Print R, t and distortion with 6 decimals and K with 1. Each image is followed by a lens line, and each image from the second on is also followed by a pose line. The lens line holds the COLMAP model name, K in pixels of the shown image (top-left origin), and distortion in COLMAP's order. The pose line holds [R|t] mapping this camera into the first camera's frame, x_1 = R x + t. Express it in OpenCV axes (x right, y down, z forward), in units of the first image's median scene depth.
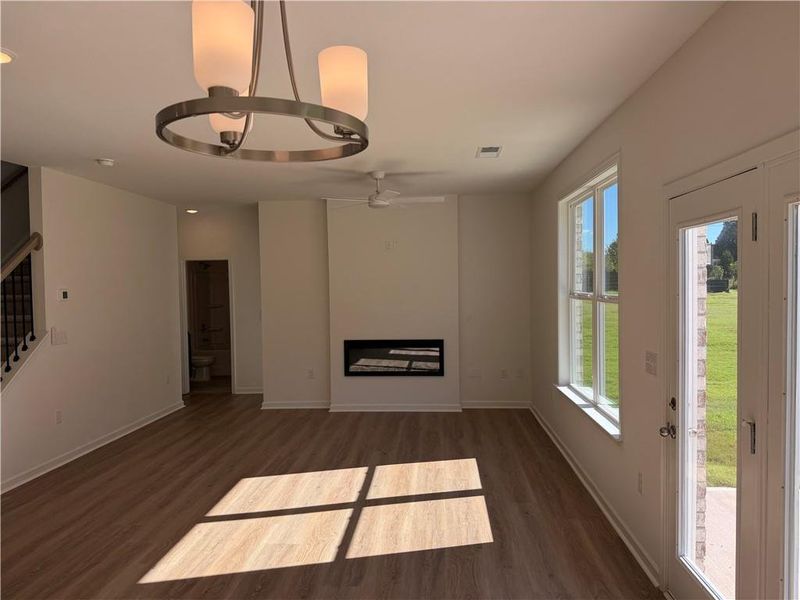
lens RADIAL K [[567.4, 0, 400.0], [0, 567.4, 300.0], [0, 0, 1]] dist [0.039676, -0.050288]
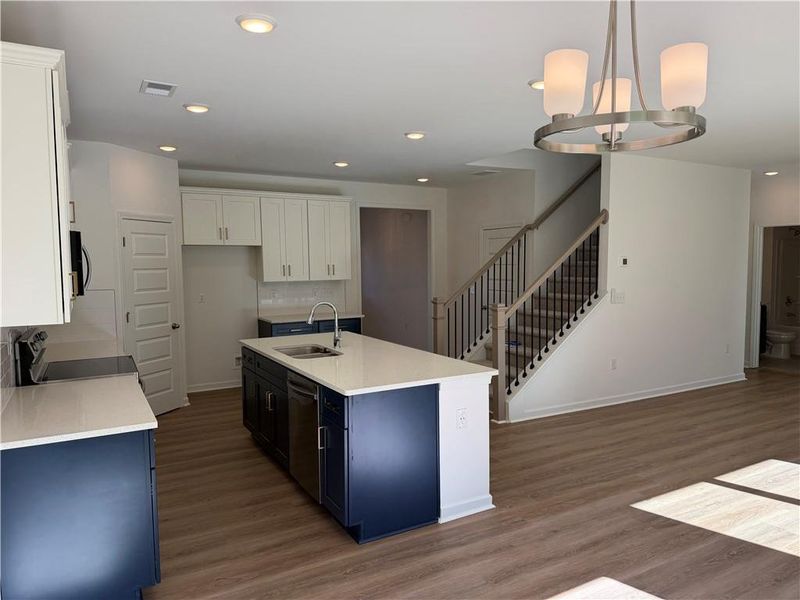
lens RADIAL K [[567.4, 0, 400.0], [0, 567.4, 300.0], [0, 0, 1]] dist [0.039676, -0.050288]
pose [[0.552743, 0.068864, -0.830502, 0.159169], [-0.022781, 0.997456, 0.067546, 0.001208], [0.833040, -0.018415, 0.552905, -0.030373]]
